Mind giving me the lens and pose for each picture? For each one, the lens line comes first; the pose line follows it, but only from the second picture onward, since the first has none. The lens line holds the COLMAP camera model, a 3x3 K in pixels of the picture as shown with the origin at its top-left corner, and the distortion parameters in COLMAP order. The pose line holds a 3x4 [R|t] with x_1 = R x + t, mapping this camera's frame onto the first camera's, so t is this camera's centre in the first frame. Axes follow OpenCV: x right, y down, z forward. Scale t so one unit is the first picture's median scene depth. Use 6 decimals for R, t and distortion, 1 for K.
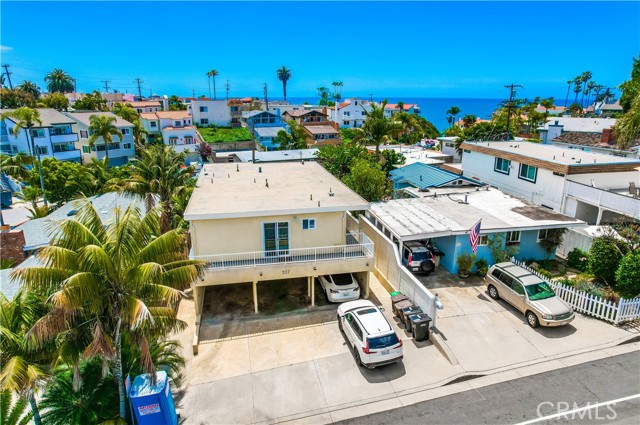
lens RADIAL K [[417.9, 0, 332.3], [0, 417.9, 212.2], [0, 0, 1]] dist [-0.057994, 0.058664]
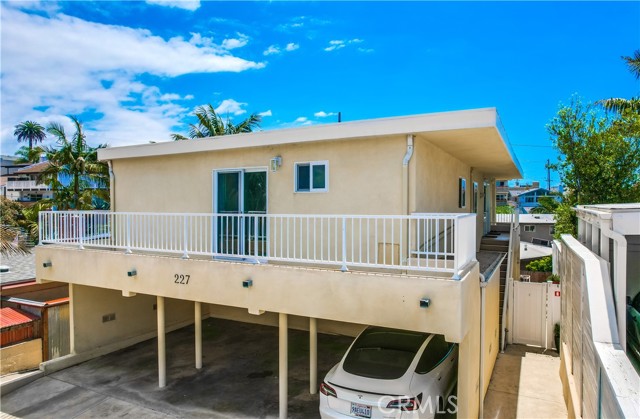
lens RADIAL K [[413.4, 0, 328.7], [0, 413.4, 221.0], [0, 0, 1]] dist [-0.017477, 0.001454]
pose [[0.760226, 0.012262, -0.649543, 0.180058], [-0.167756, 0.969619, -0.178037, 0.120326], [0.627626, 0.244313, 0.739187, 0.713008]]
